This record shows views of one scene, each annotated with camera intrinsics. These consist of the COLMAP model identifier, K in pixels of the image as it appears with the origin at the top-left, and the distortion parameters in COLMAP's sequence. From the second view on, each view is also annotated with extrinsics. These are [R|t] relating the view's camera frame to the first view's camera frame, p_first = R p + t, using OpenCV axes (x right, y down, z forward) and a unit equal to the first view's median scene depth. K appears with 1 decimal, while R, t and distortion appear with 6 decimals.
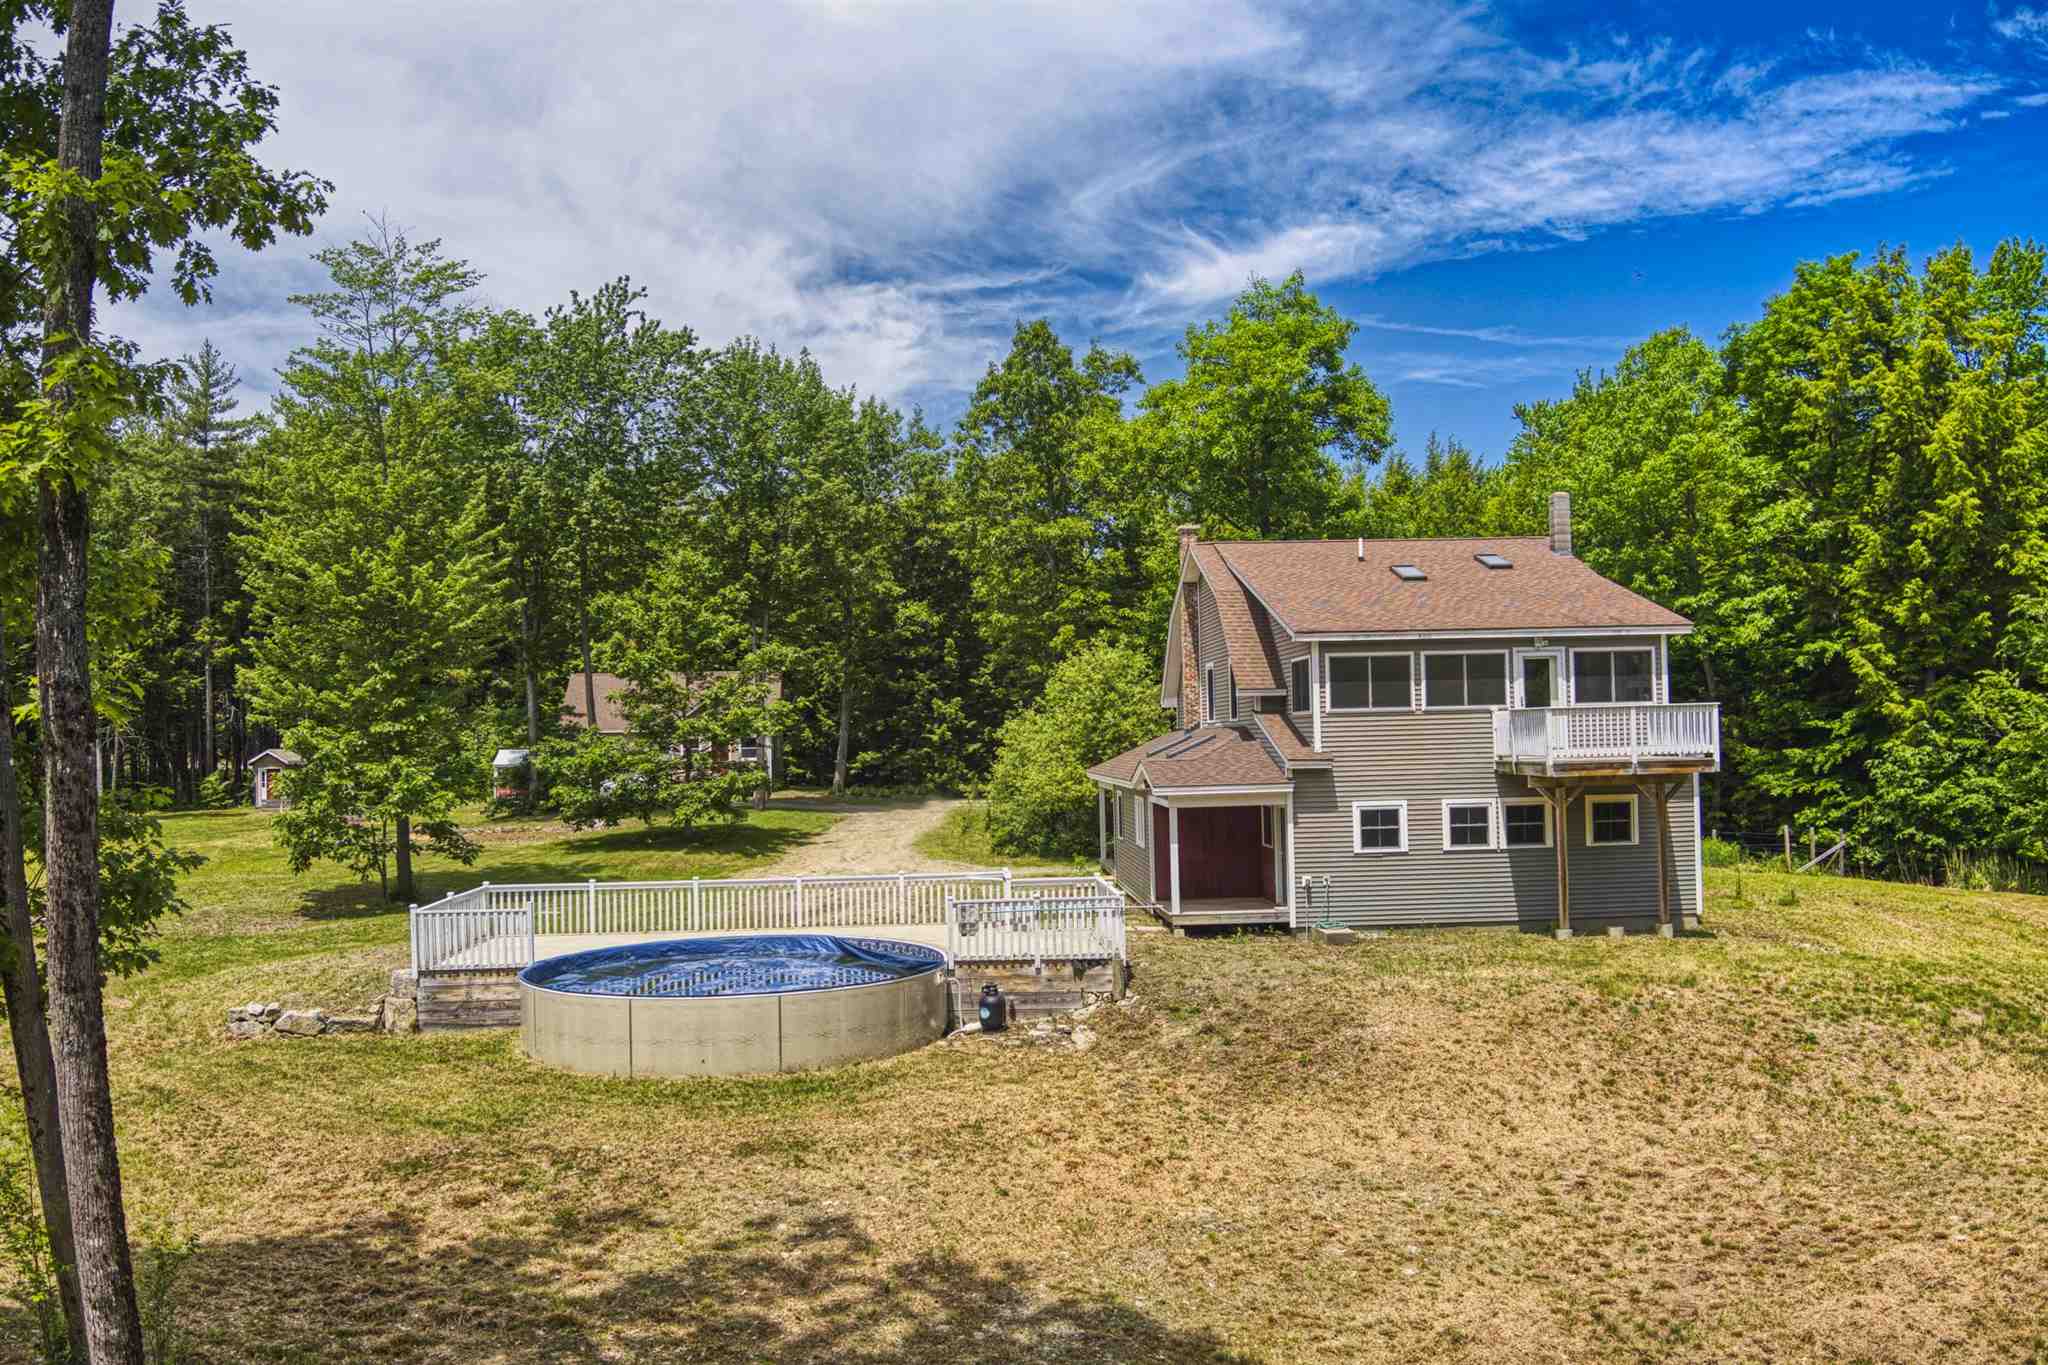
lens RADIAL K [[1622.7, 0, 1036.1], [0, 1622.7, 690.0], [0, 0, 1]] dist [-0.016107, -0.216236]
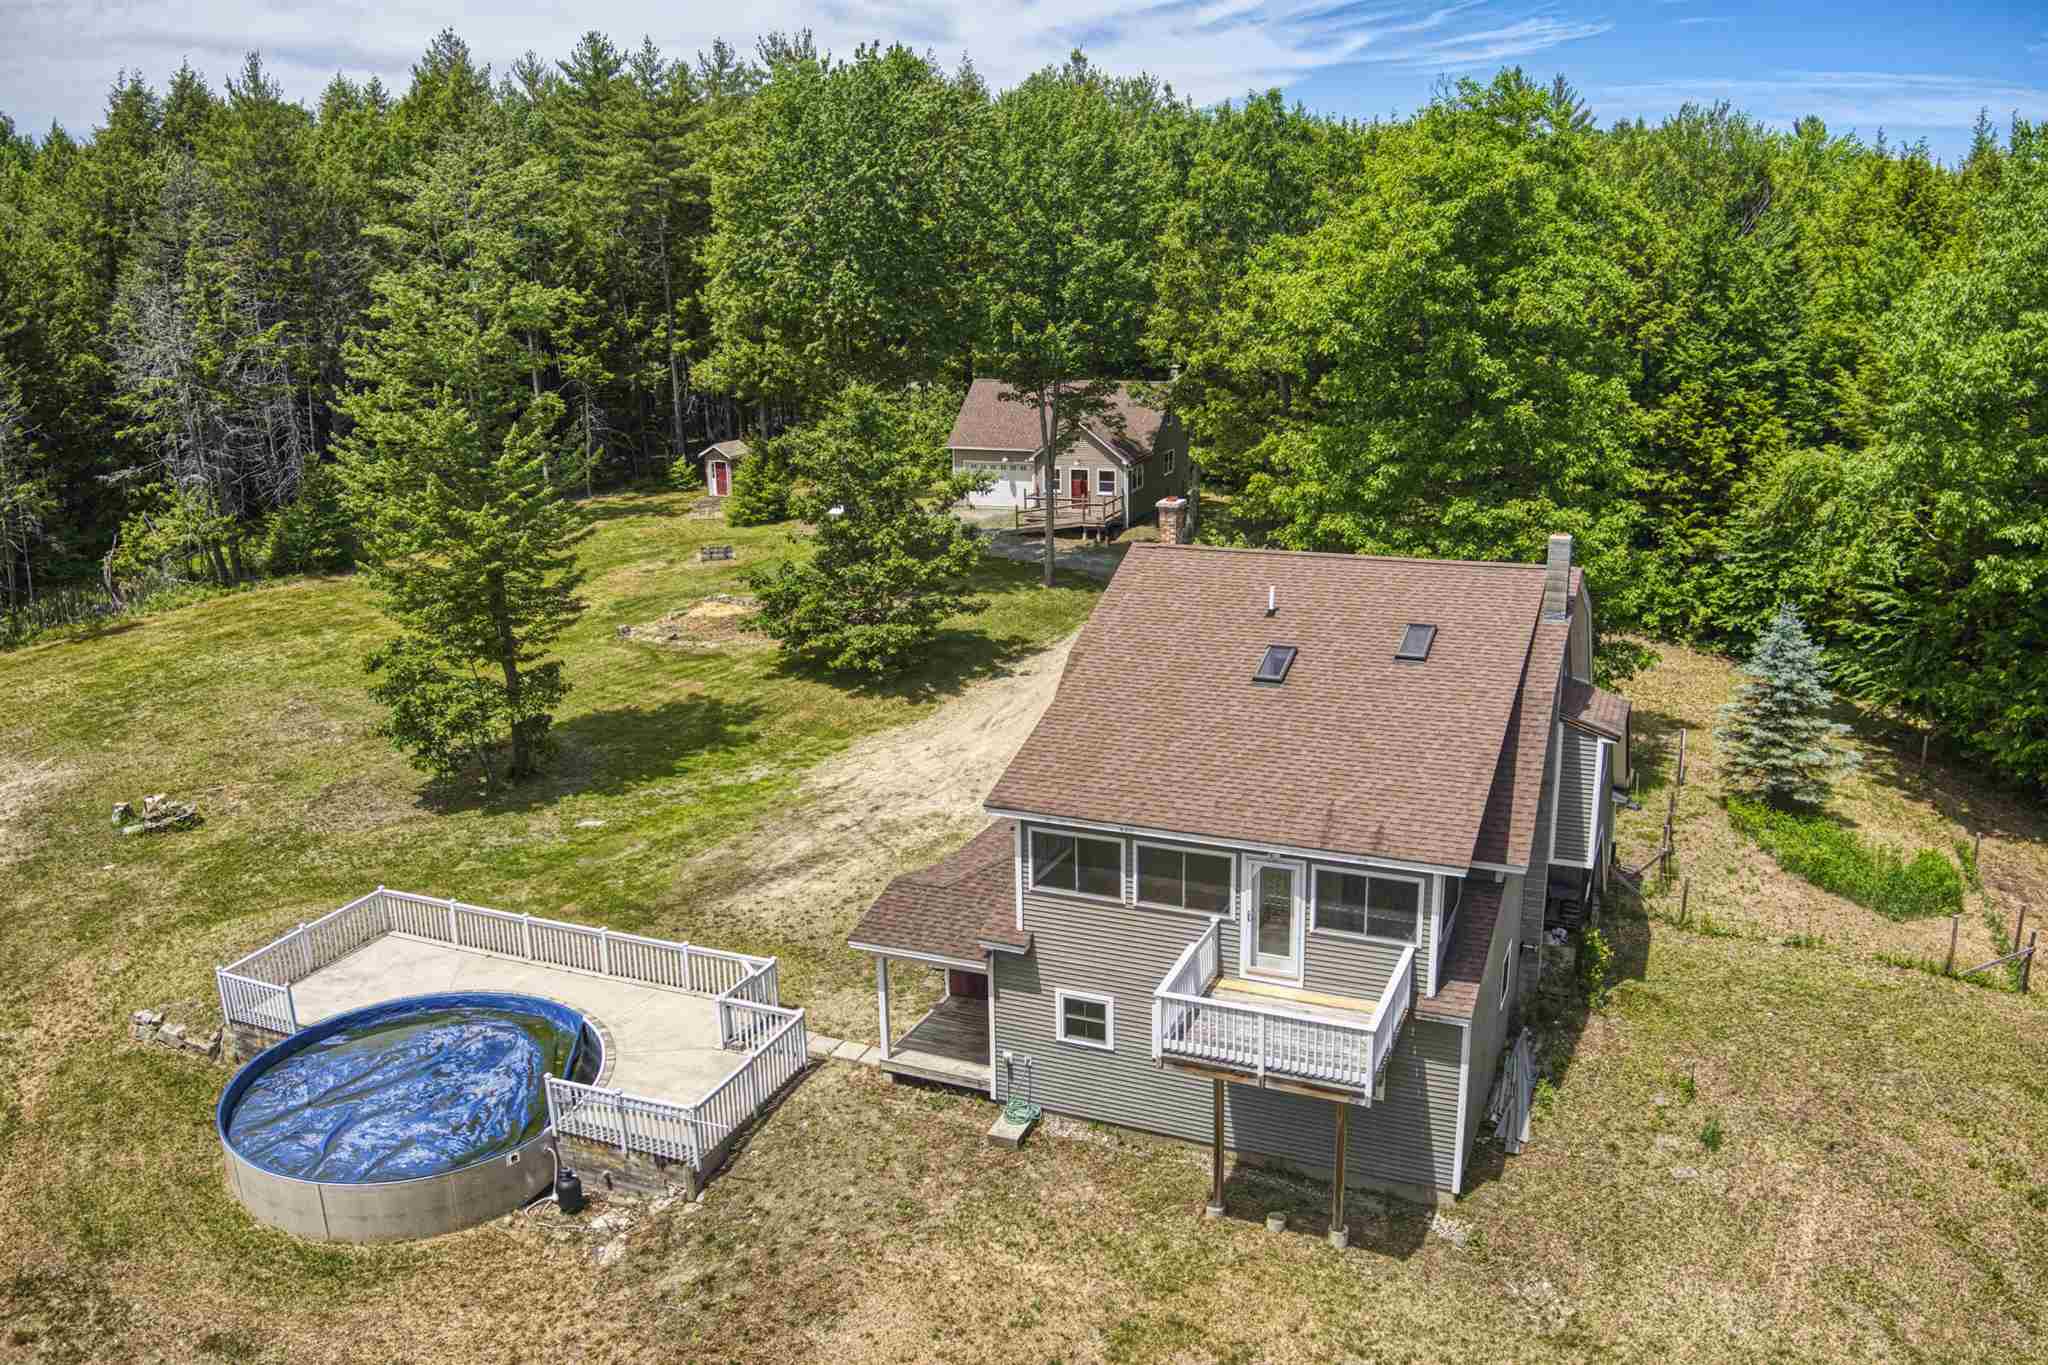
lens RADIAL K [[1622.7, 0, 1032.8], [0, 1622.7, 693.3], [0, 0, 1]] dist [-0.016107, -0.216236]
pose [[0.895052, 0.125058, -0.428068, 0.543889], [0.013803, 0.951648, 0.306880, -0.356967], [0.445748, -0.280582, 0.850048, 0.284952]]
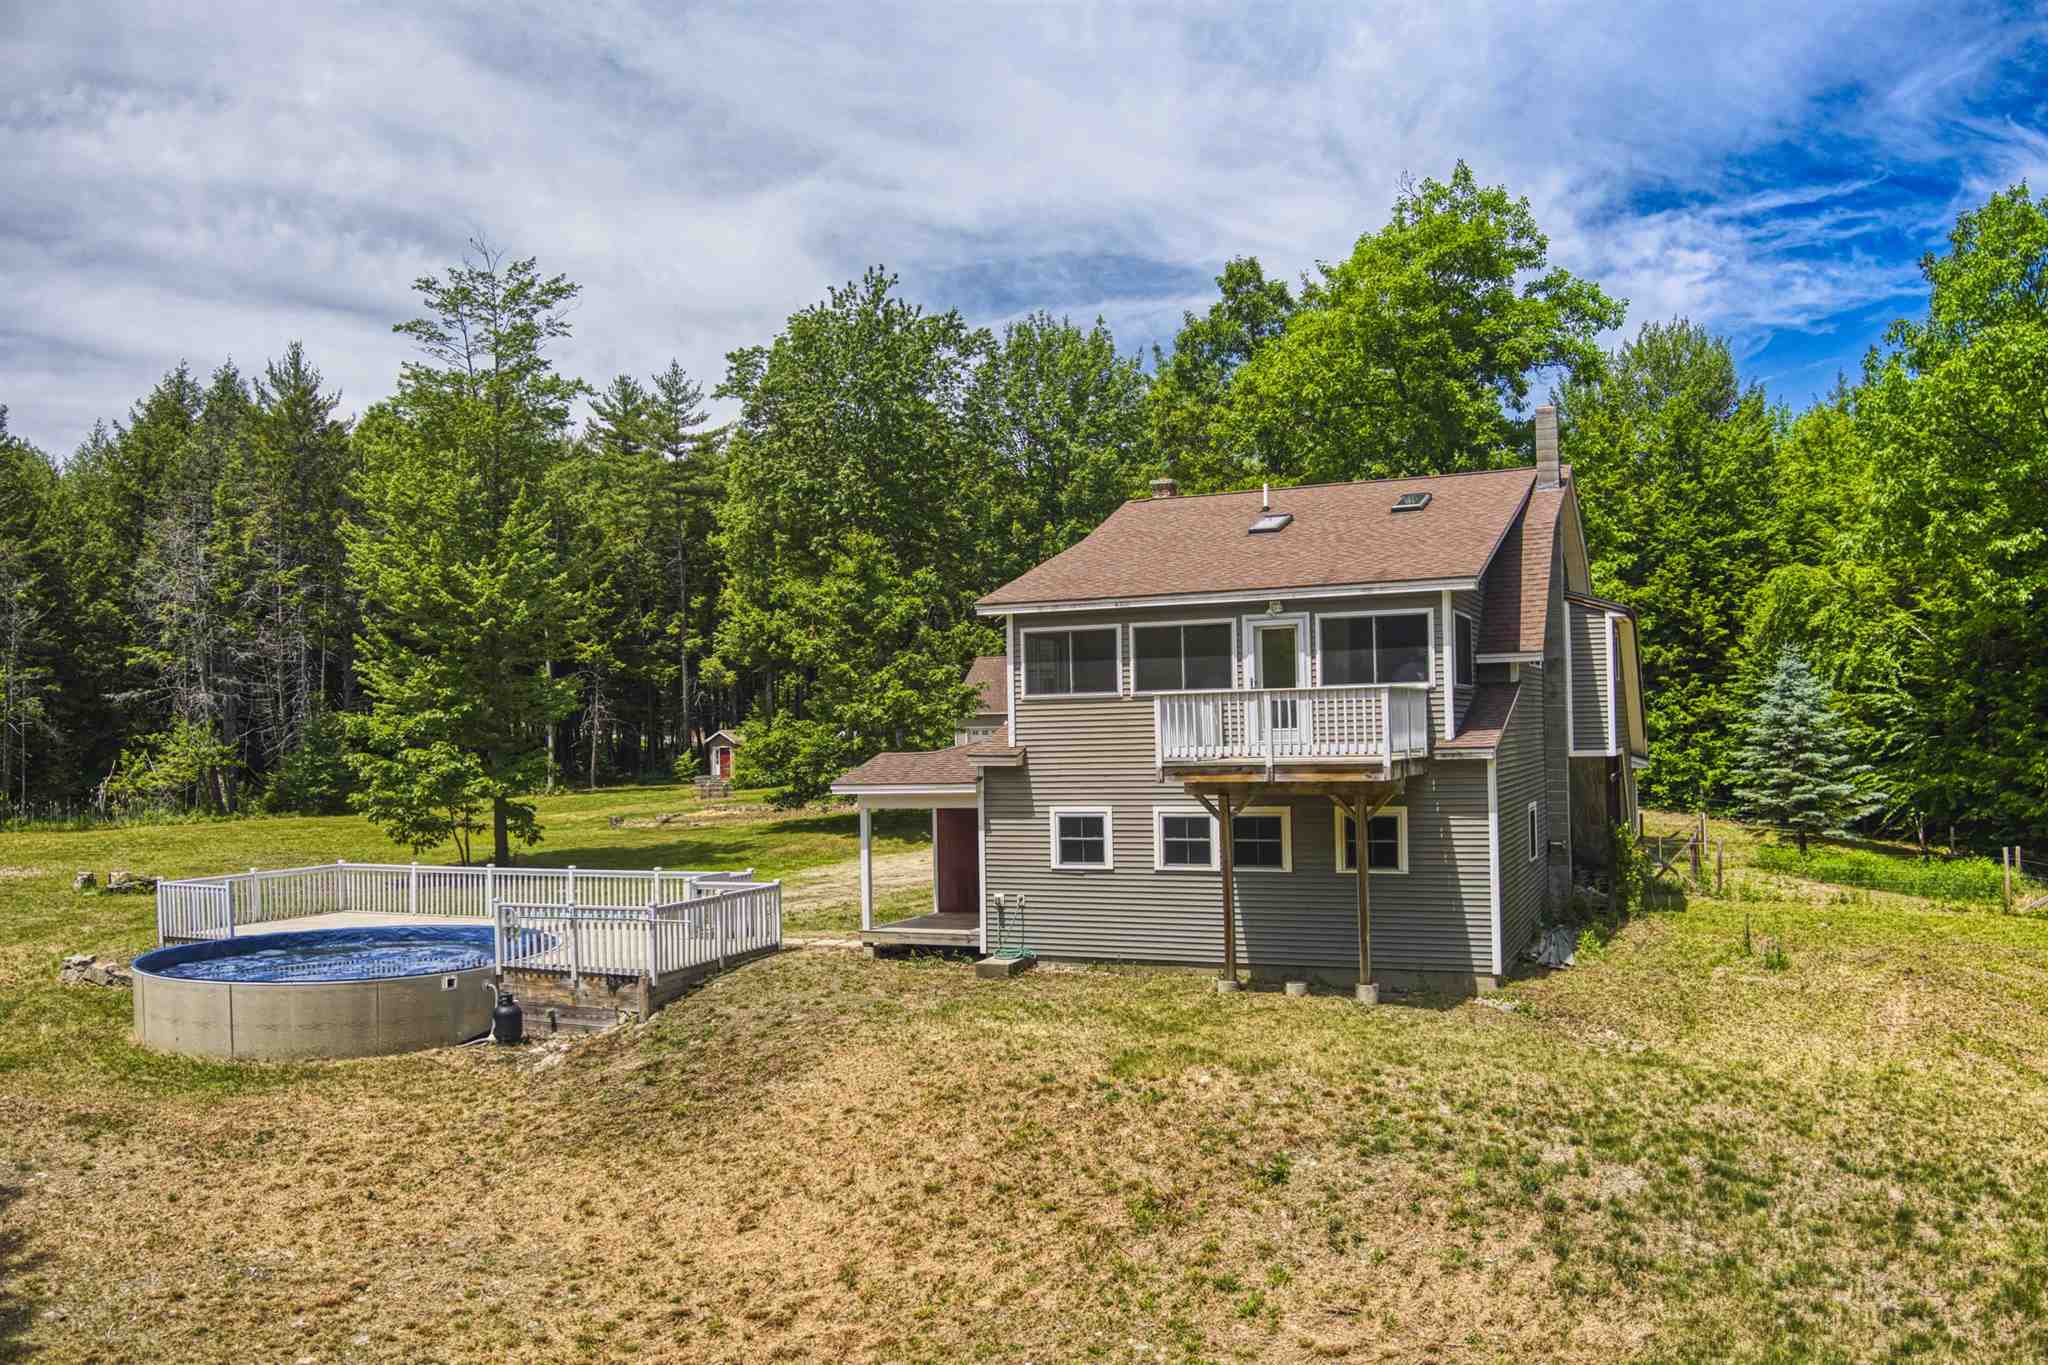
lens RADIAL K [[1622.7, 0, 1035.1], [0, 1622.7, 690.3], [0, 0, 1]] dist [-0.016107, -0.216236]
pose [[0.894221, -0.008641, -0.447543, 0.560435], [0.015789, 0.999800, 0.012244, -0.000972], [0.447348, -0.018015, 0.894179, 0.255224]]
